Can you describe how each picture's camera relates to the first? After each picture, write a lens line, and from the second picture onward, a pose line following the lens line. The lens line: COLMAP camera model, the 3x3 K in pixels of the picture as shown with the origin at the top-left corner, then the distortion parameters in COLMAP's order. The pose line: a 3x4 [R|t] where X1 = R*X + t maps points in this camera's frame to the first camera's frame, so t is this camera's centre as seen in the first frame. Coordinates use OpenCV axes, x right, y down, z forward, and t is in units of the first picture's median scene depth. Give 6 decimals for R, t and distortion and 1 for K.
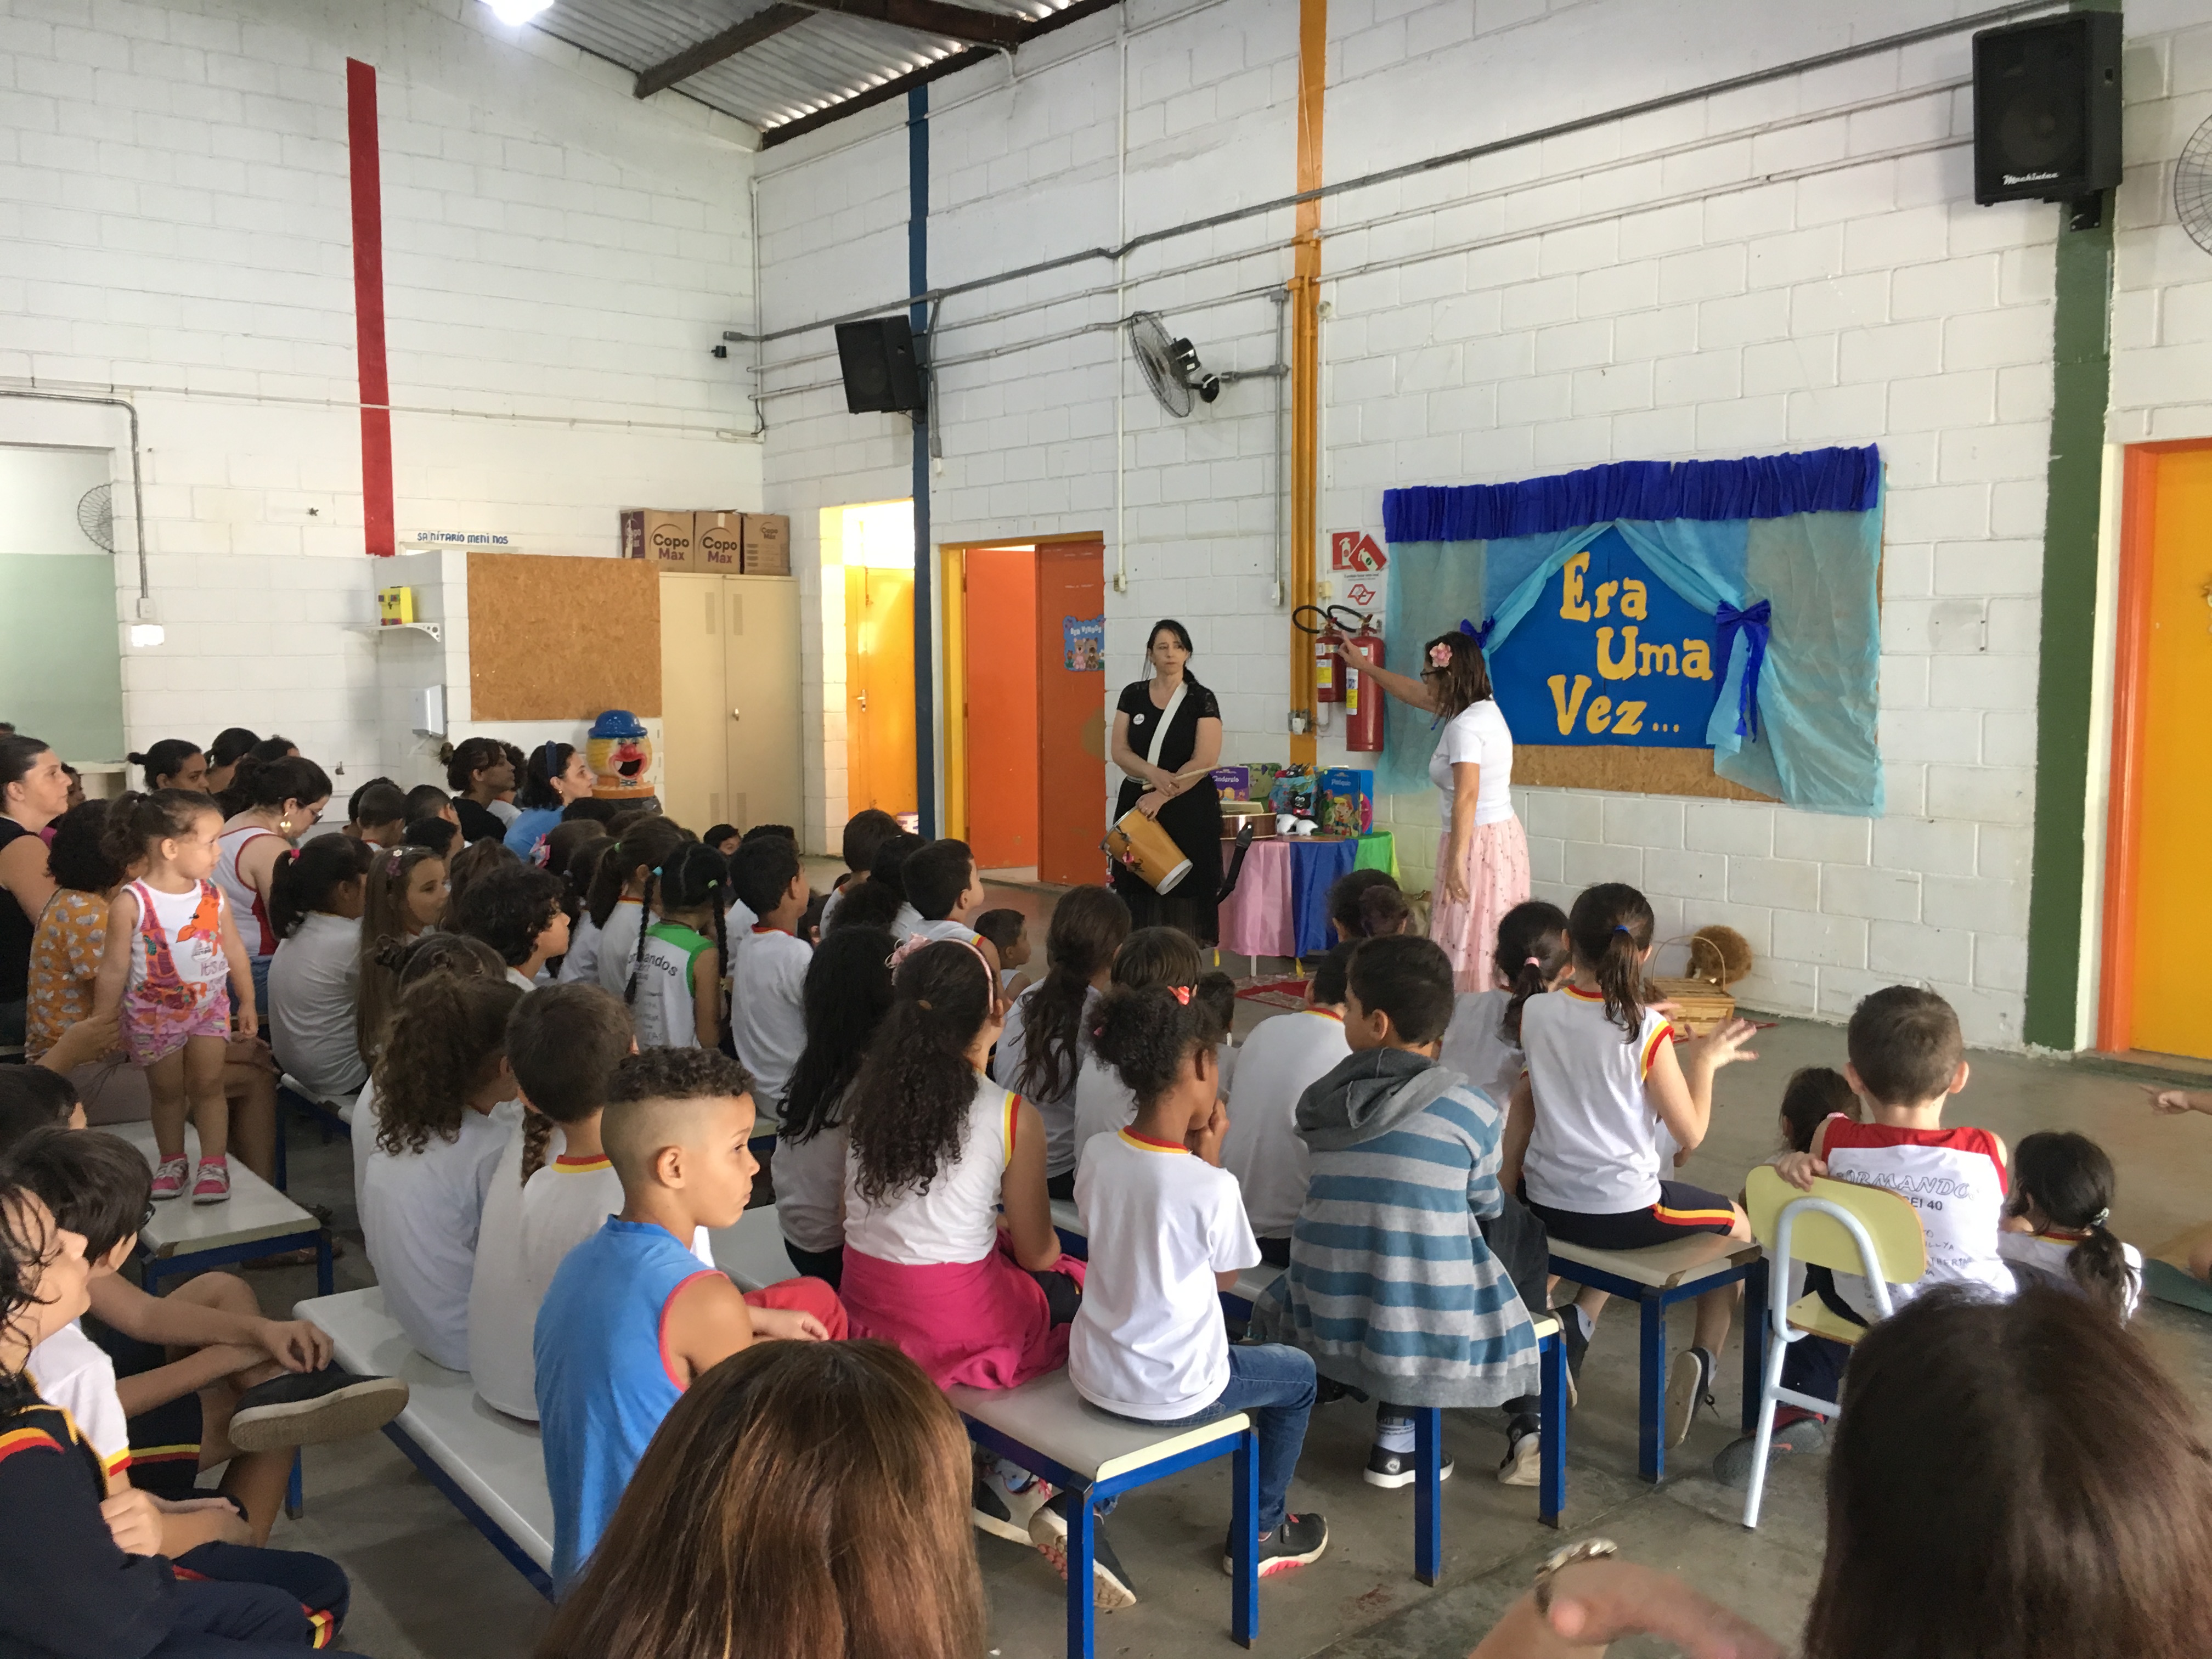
lens RADIAL K [[1884.6, 0, 1097.7], [0, 1884.6, 809.4], [0, 0, 1]] dist [0.092297, -0.127187]
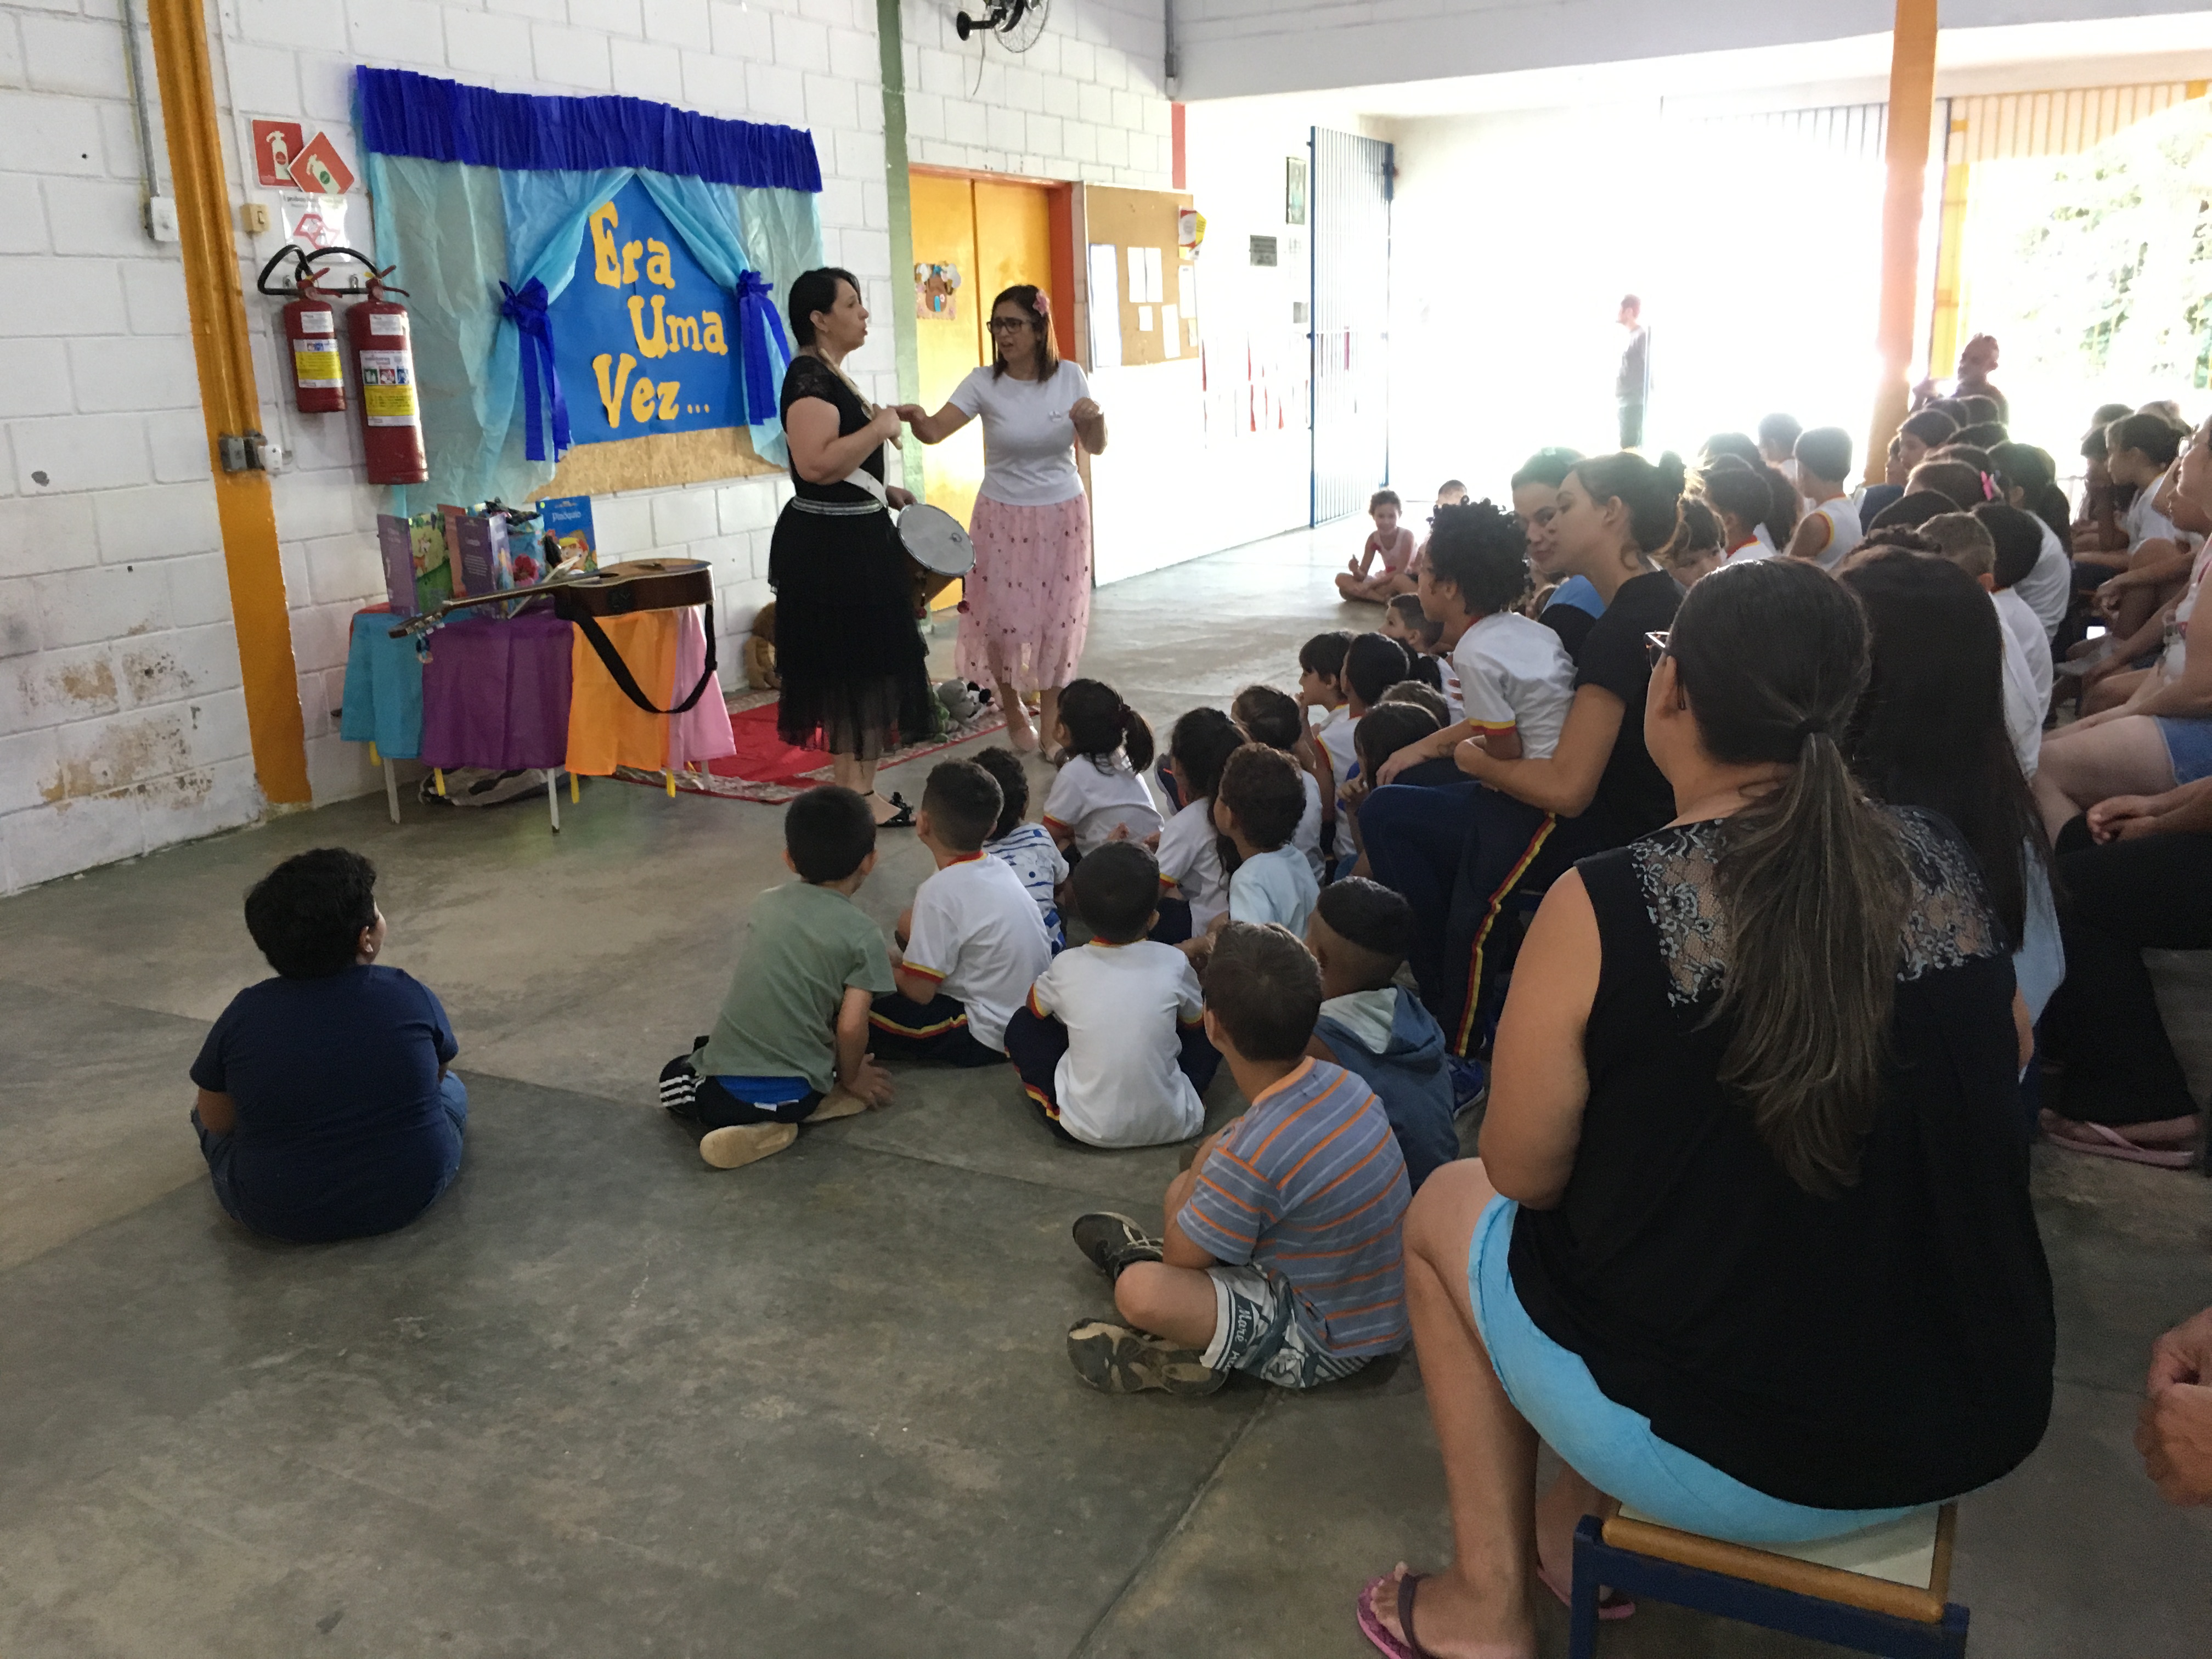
lens RADIAL K [[1878.2, 0, 1095.0], [0, 1878.2, 822.0], [0, 0, 1]] dist [0.085921, -0.128240]
pose [[-0.420663, -0.208933, 0.882830, -0.625743], [0.111807, 0.953761, 0.278995, -0.083620], [-0.900301, 0.216070, -0.377852, 1.172466]]
